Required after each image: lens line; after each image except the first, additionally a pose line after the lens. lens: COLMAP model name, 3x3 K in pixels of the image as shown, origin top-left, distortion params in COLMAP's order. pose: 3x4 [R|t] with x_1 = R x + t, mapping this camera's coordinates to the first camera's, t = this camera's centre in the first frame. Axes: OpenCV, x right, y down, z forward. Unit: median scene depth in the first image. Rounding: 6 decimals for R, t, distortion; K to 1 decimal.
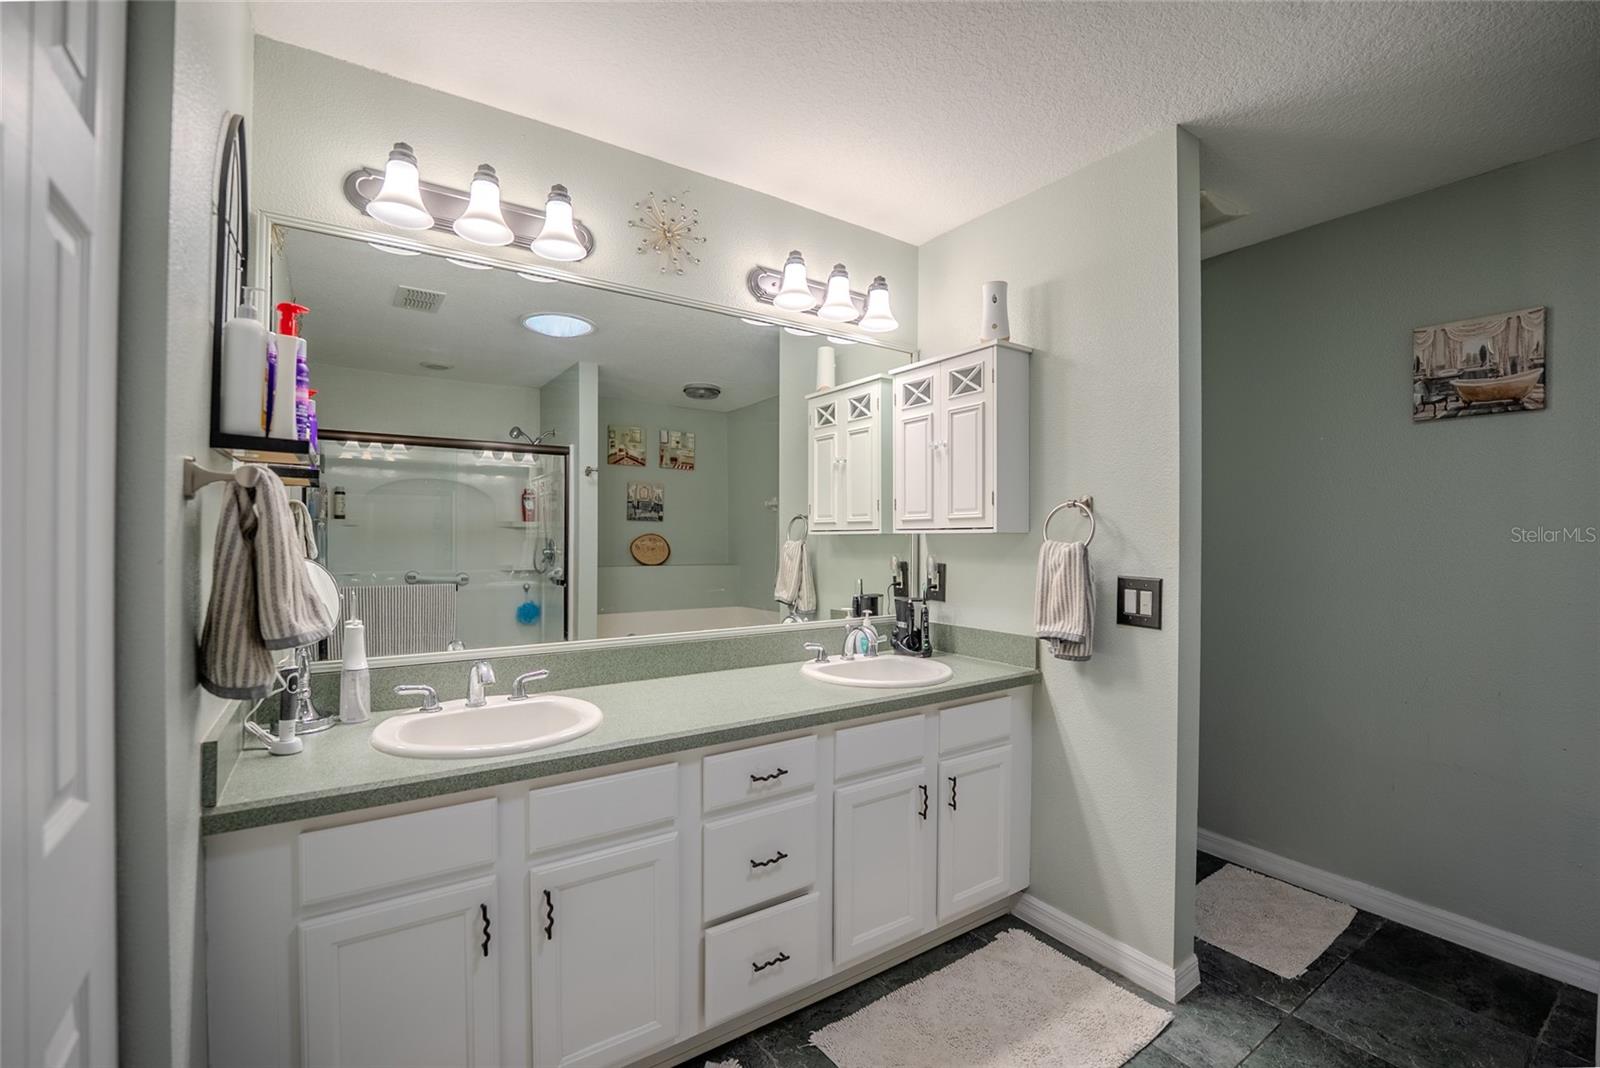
lens RADIAL K [[684.5, 0, 799.1], [0, 684.5, 537.5], [0, 0, 1]] dist [-0.027548, 0.002935]
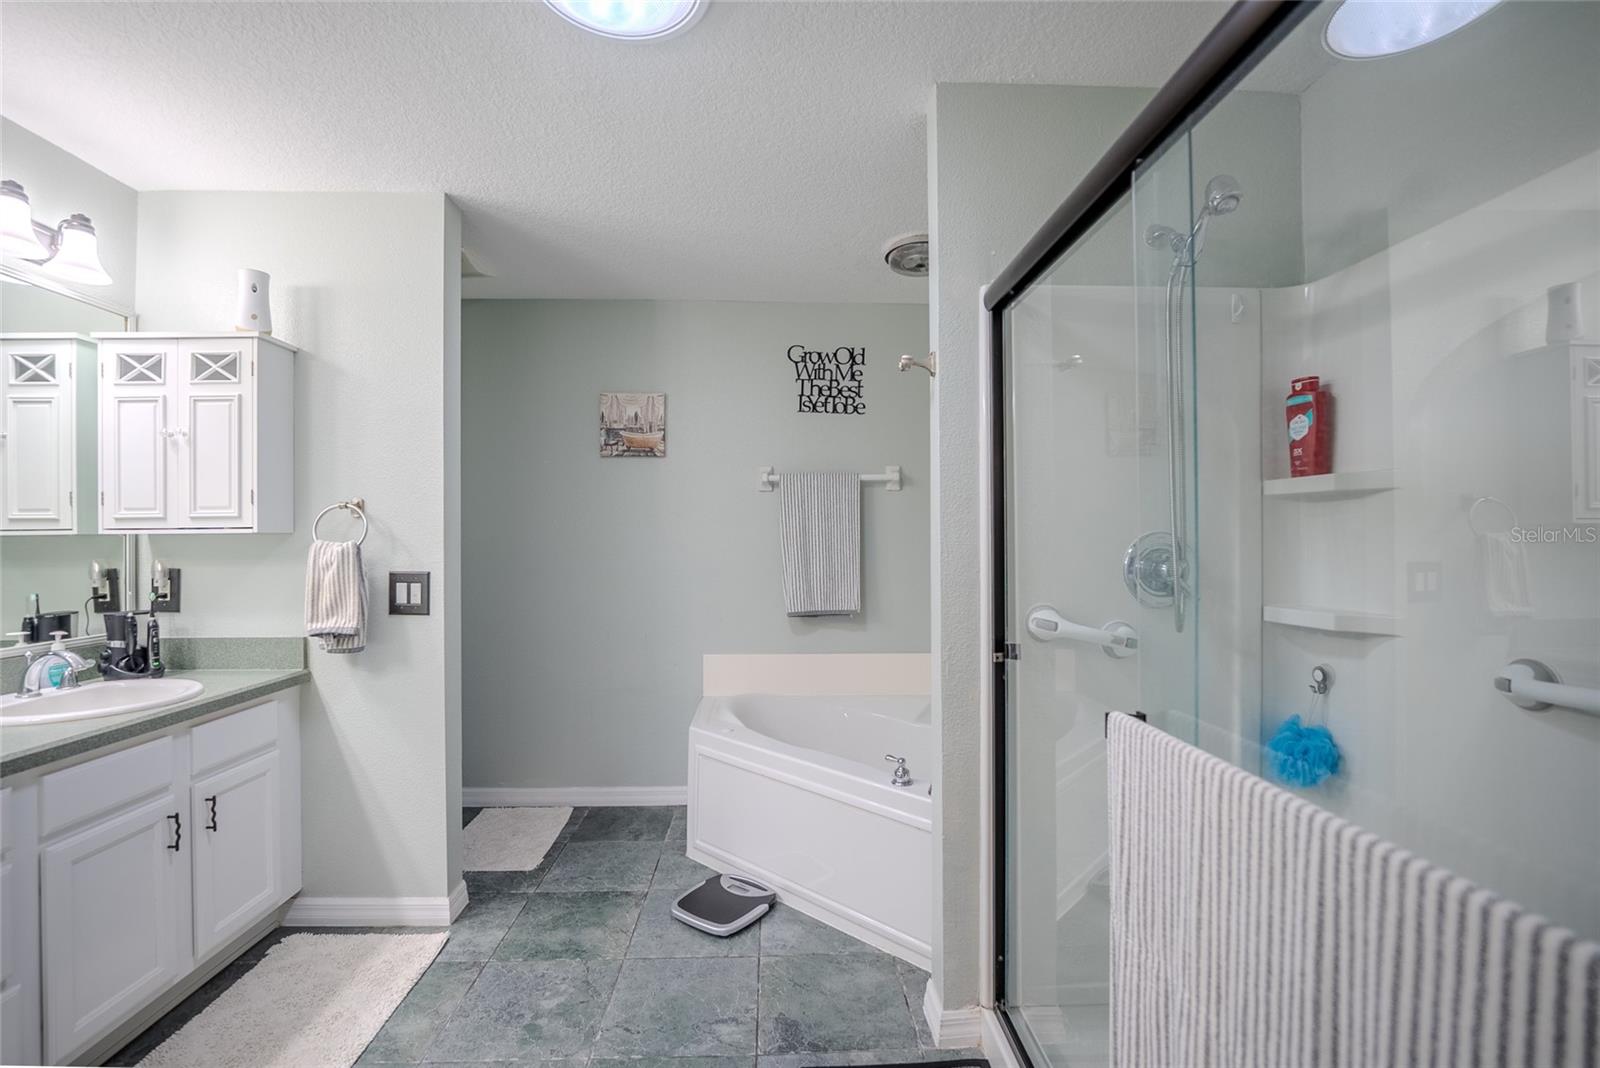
lens RADIAL K [[684.5, 0, 799.1], [0, 684.5, 537.5], [0, 0, 1]] dist [-0.027548, 0.002935]
pose [[0.526725, -0.003968, 0.850026, -0.112828], [0.007732, 0.999970, -0.000124, 0.005580], [-0.850000, 0.006637, 0.526740, -0.144549]]
